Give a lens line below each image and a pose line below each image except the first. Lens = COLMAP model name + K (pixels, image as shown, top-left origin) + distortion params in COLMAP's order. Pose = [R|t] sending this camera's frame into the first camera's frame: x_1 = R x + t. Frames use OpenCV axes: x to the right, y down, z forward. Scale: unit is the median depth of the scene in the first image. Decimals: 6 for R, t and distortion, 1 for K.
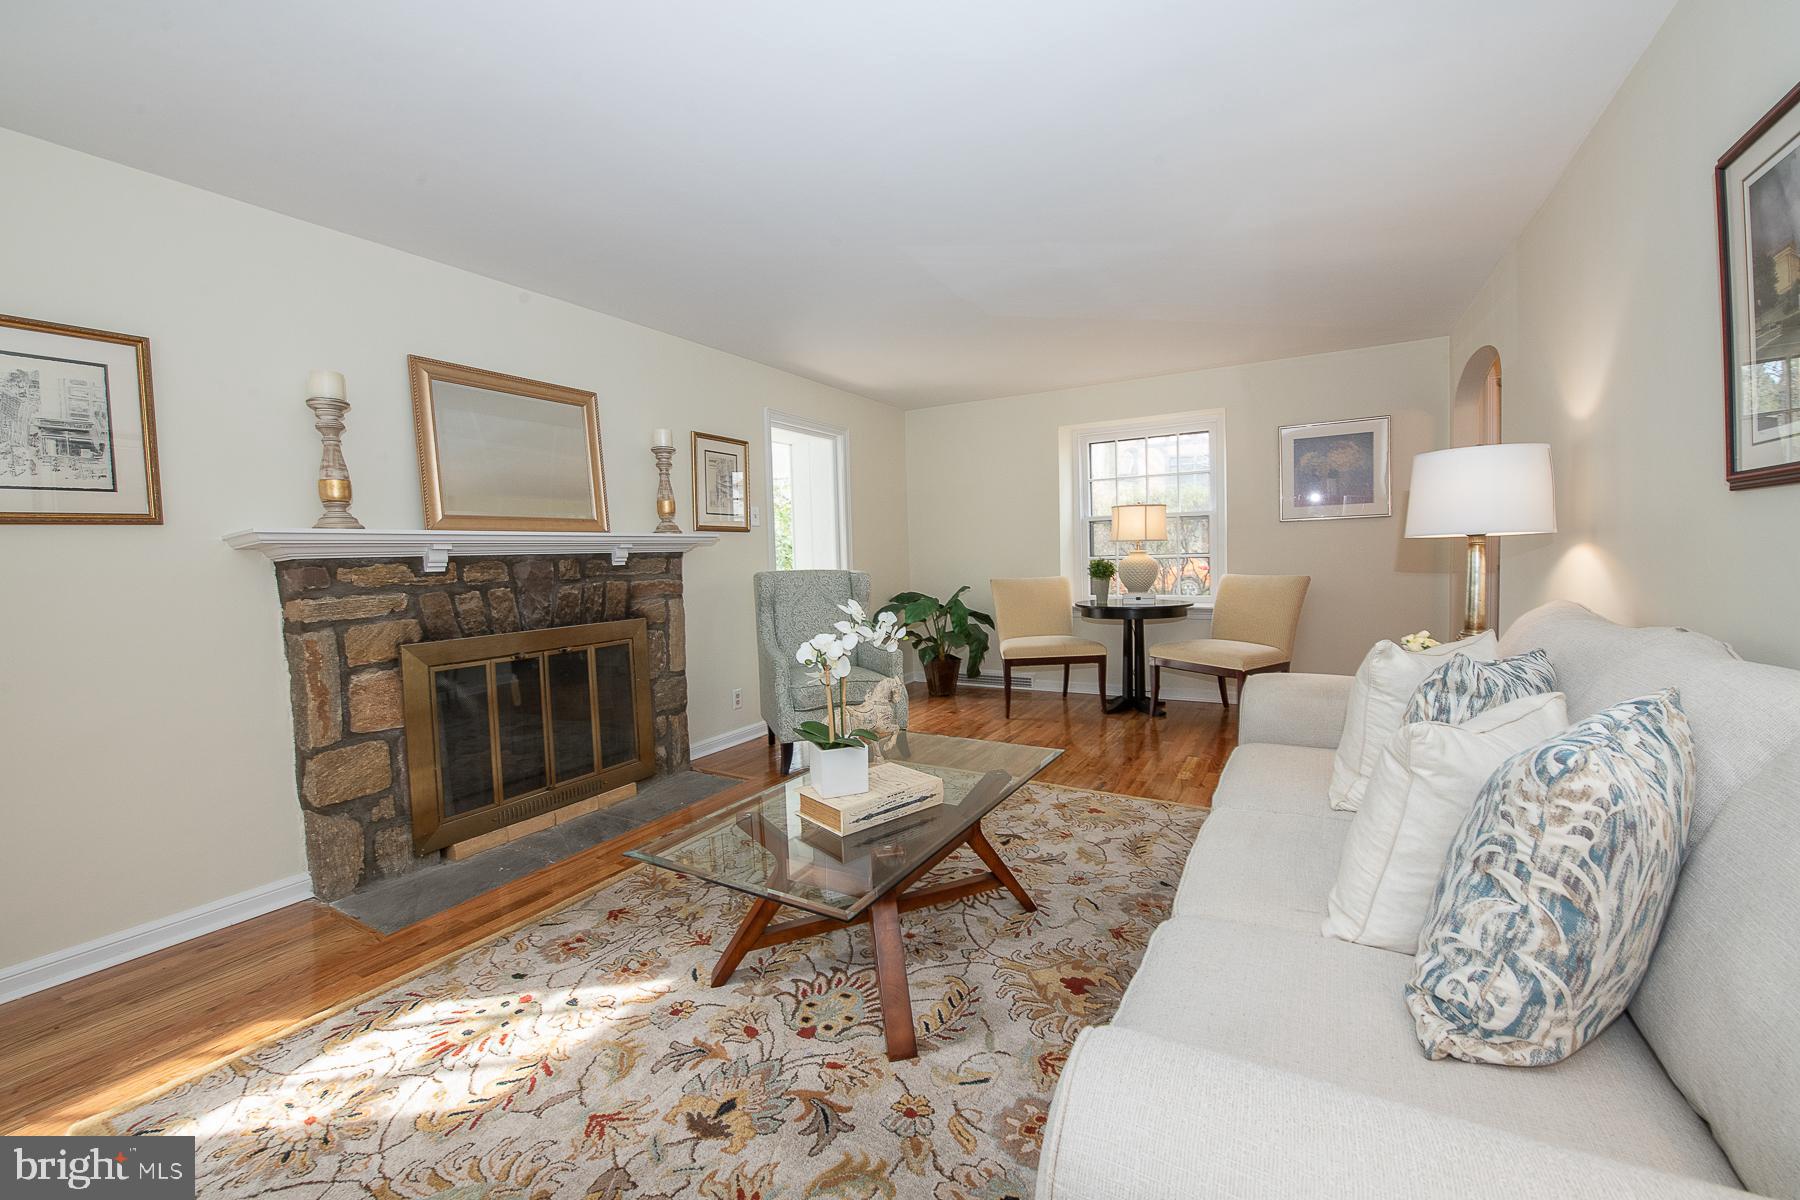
lens RADIAL K [[713.2, 0, 911.0], [0, 713.2, 594.6], [0, 0, 1]] dist [-0.025748, -0.000325]
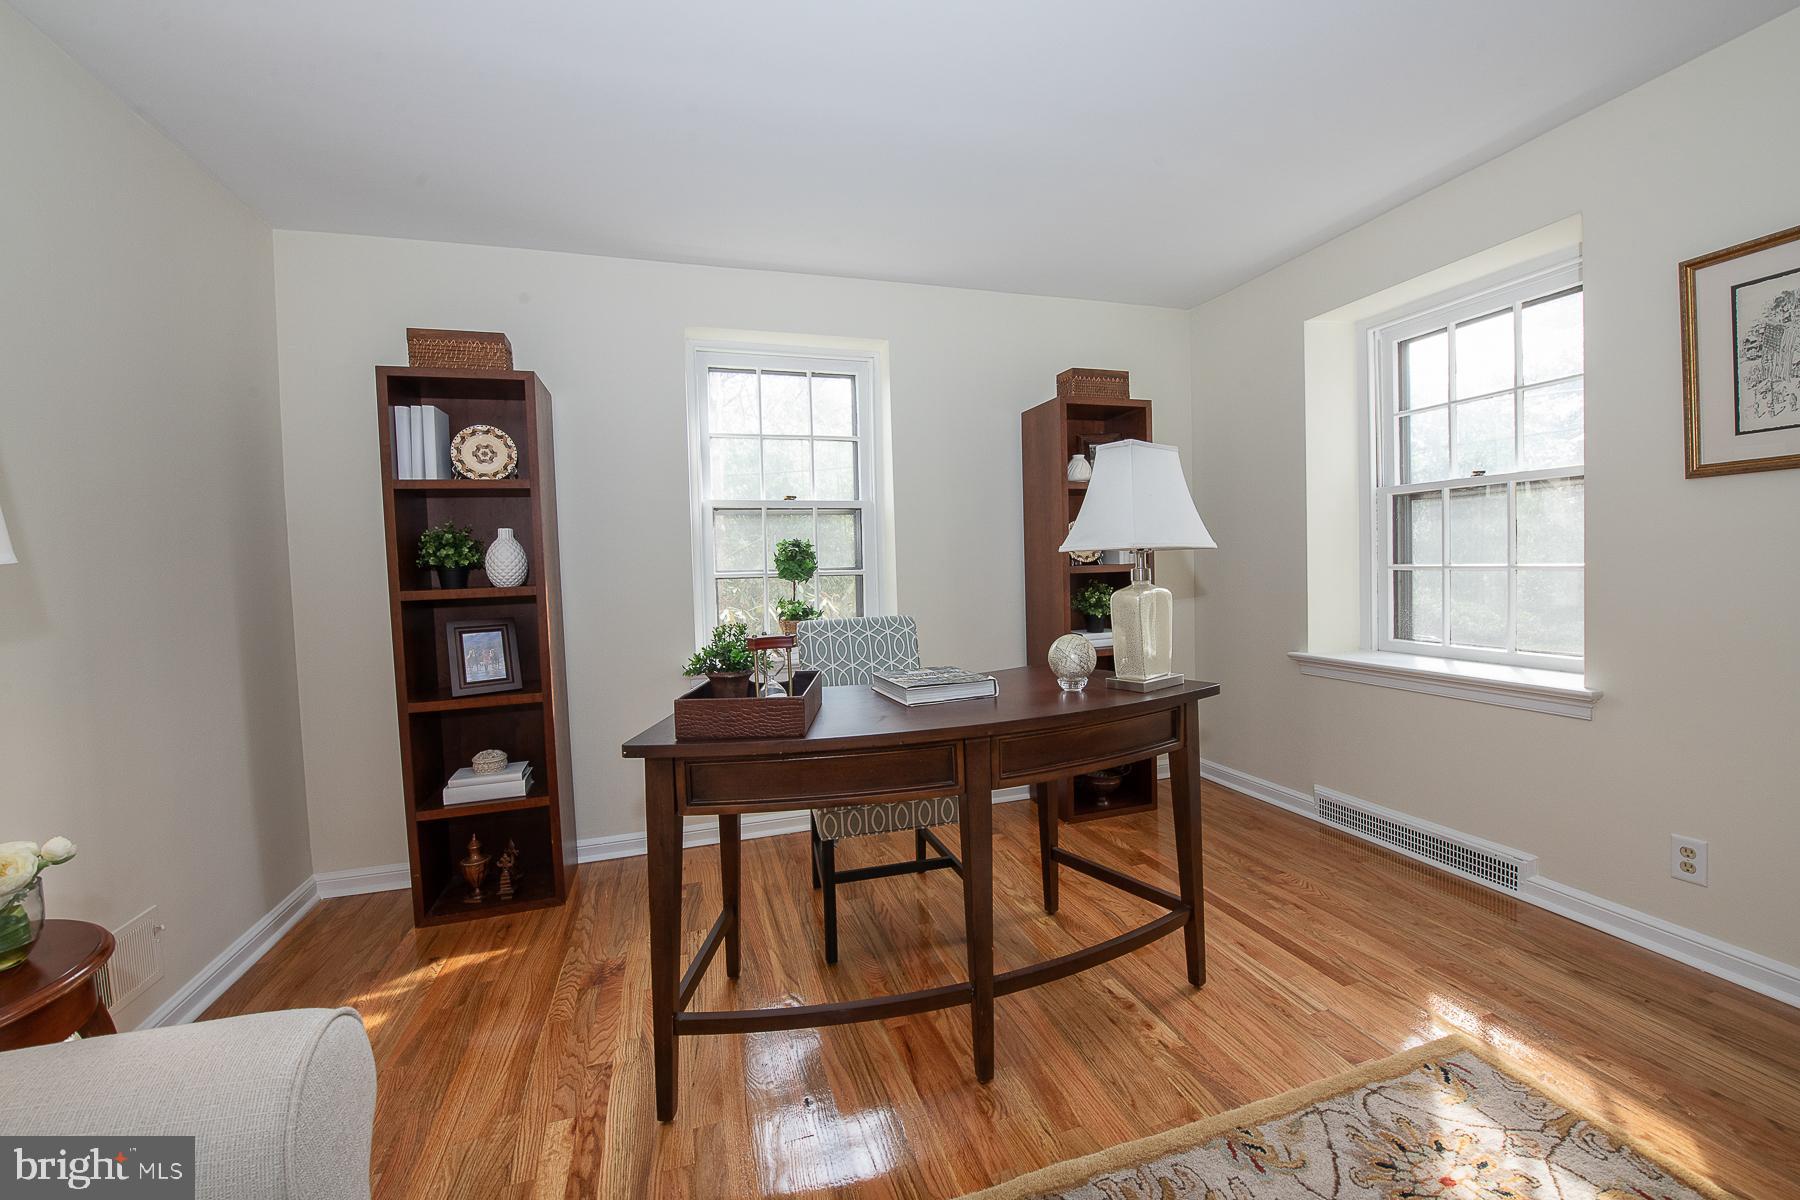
lens RADIAL K [[713.2, 0, 911.0], [0, 713.2, 594.6], [0, 0, 1]] dist [-0.025748, -0.000325]
pose [[-0.682069, 0.080298, -0.726866, 0.083616], [0.006542, 0.994584, 0.103734, -0.031915], [0.731259, 0.065998, -0.678900, 0.597276]]
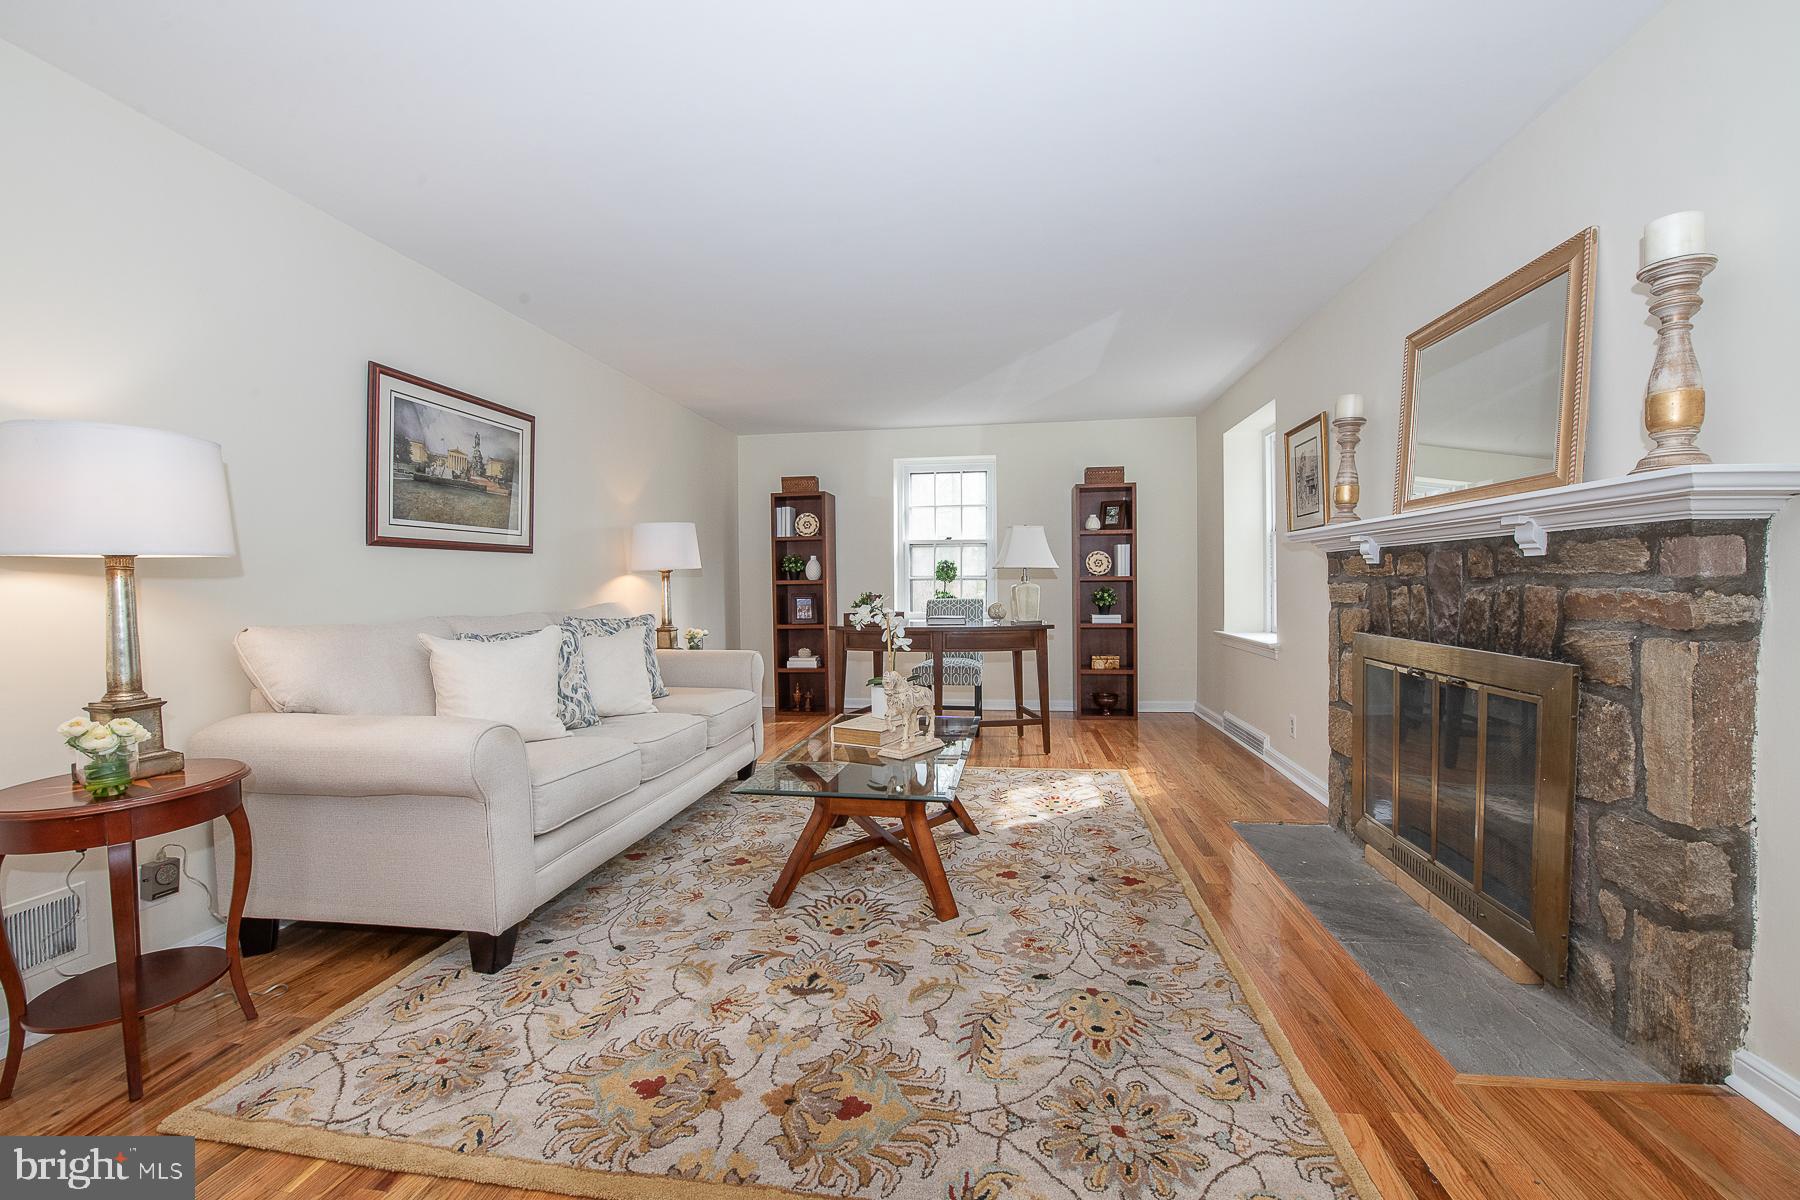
lens RADIAL K [[713.2, 0, 911.0], [0, 713.2, 594.6], [0, 0, 1]] dist [-0.025748, -0.000325]
pose [[-0.930590, 0.043903, -0.363420, 0.282952], [0.014709, 0.996465, 0.082712, -0.079762], [0.365767, 0.071626, -0.927946, 1.673279]]
